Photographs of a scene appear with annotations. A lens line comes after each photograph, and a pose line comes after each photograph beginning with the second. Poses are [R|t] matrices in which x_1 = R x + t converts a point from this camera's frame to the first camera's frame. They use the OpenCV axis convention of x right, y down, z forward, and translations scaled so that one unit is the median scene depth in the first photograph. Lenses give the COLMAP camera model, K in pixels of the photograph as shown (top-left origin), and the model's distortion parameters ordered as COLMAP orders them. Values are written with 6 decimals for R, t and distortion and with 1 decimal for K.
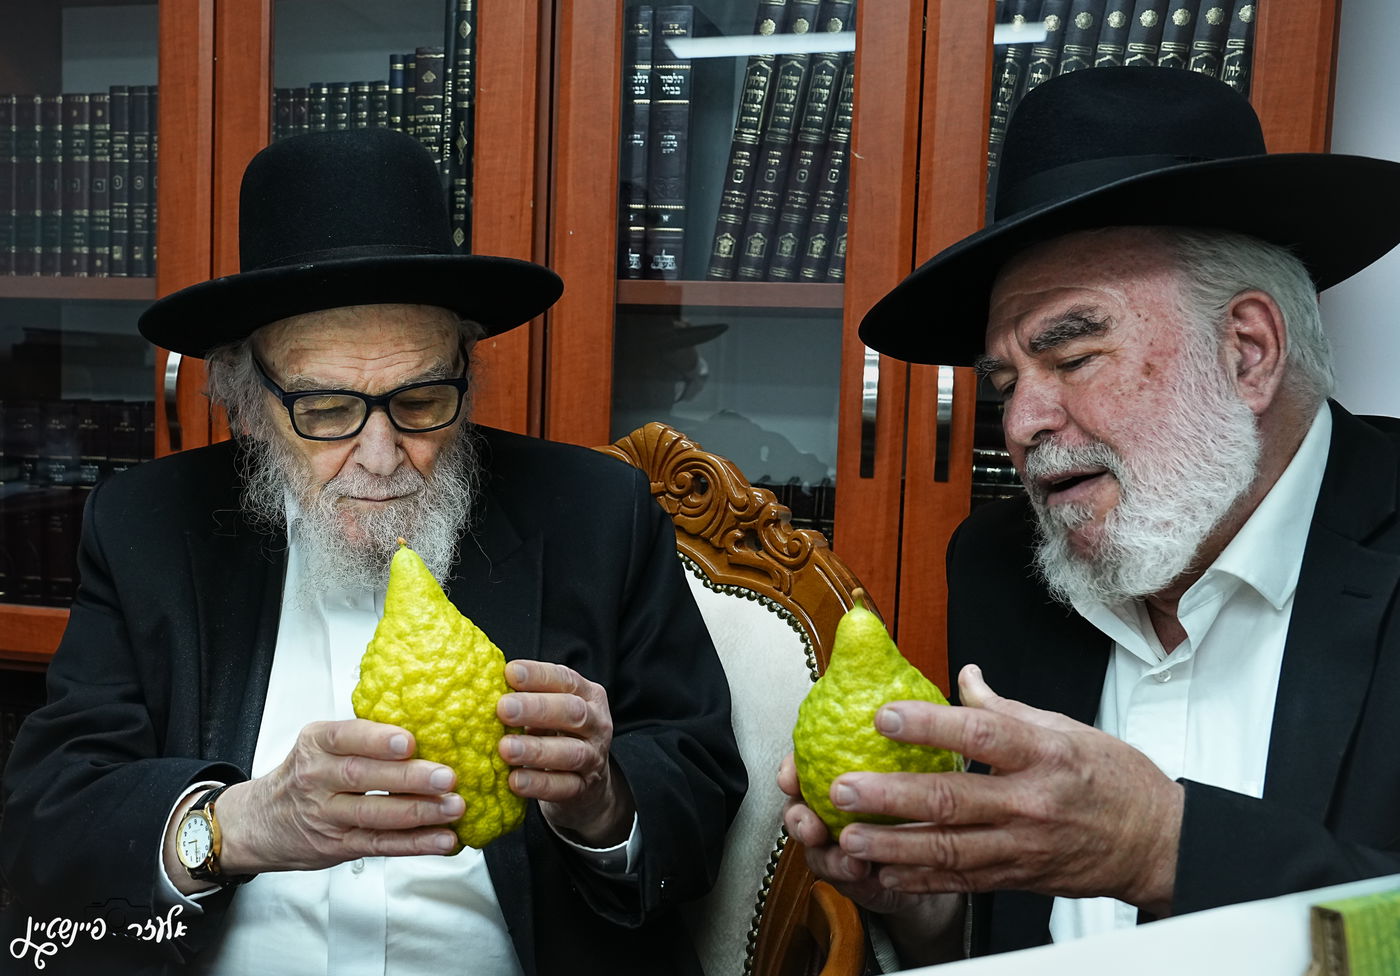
lens RADIAL K [[1525.3, 0, 515.5], [0, 1525.3, 516.9], [0, 0, 1]] dist [-0.073070, 0.116135]
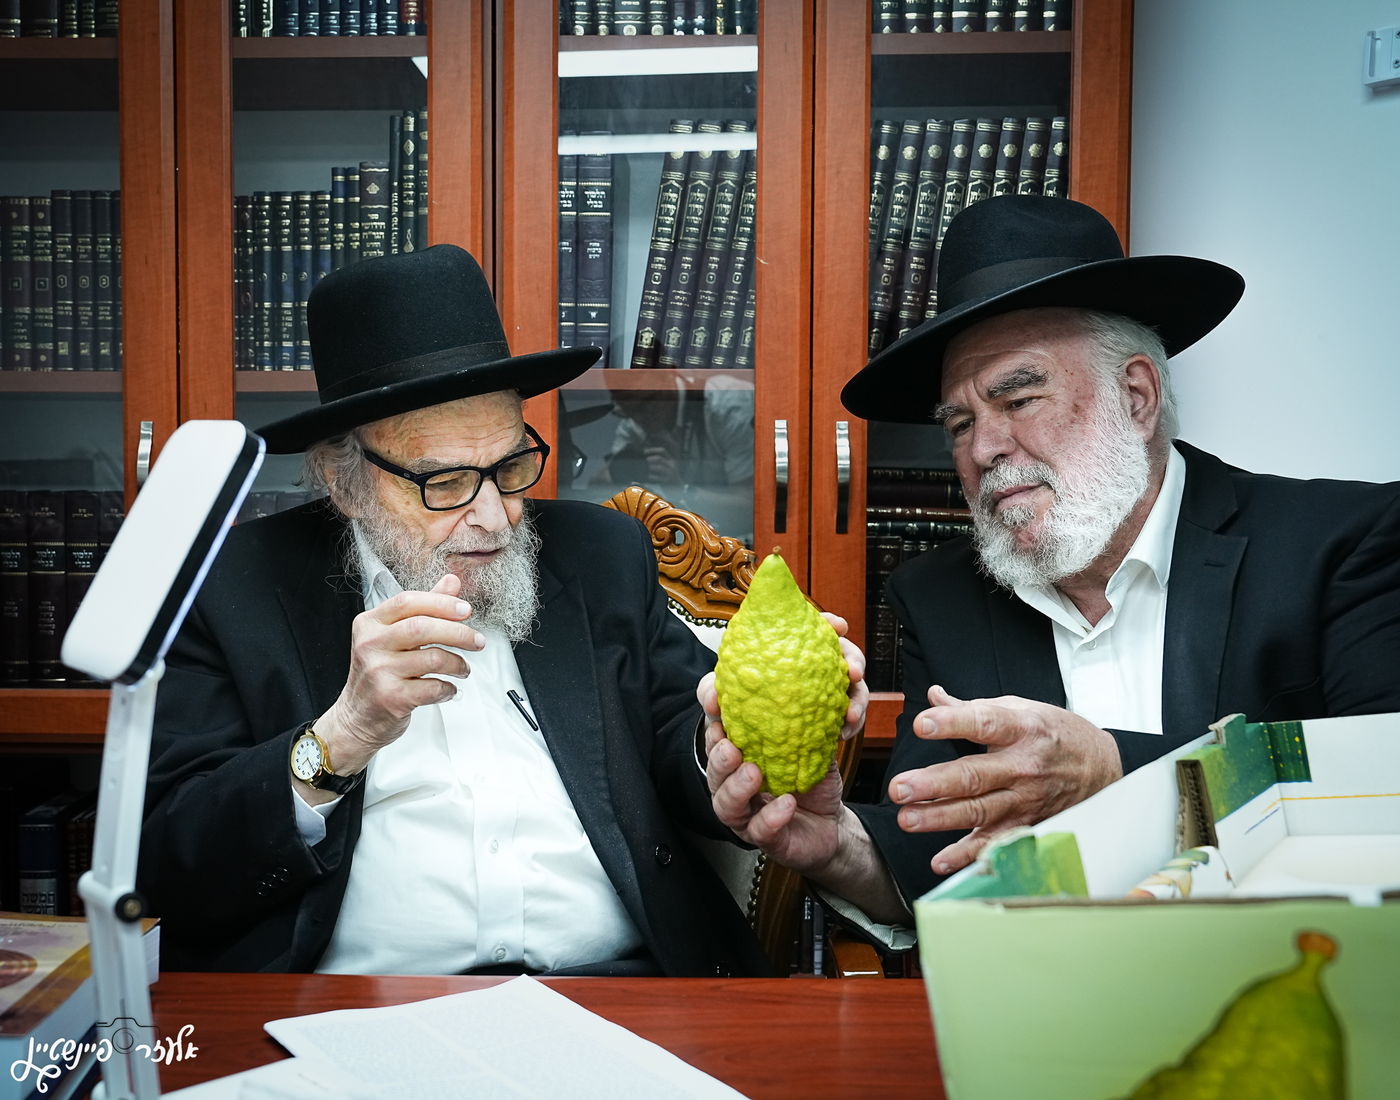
lens RADIAL K [[1586.7, 0, 576.1], [0, 1586.7, 552.3], [0, 0, 1]] dist [-0.016913, 0.056631]
pose [[0.975325, -0.036373, 0.217759, -0.184734], [0.045402, 0.998298, -0.036602, 0.026578], [-0.216057, 0.045586, 0.975316, -0.161665]]
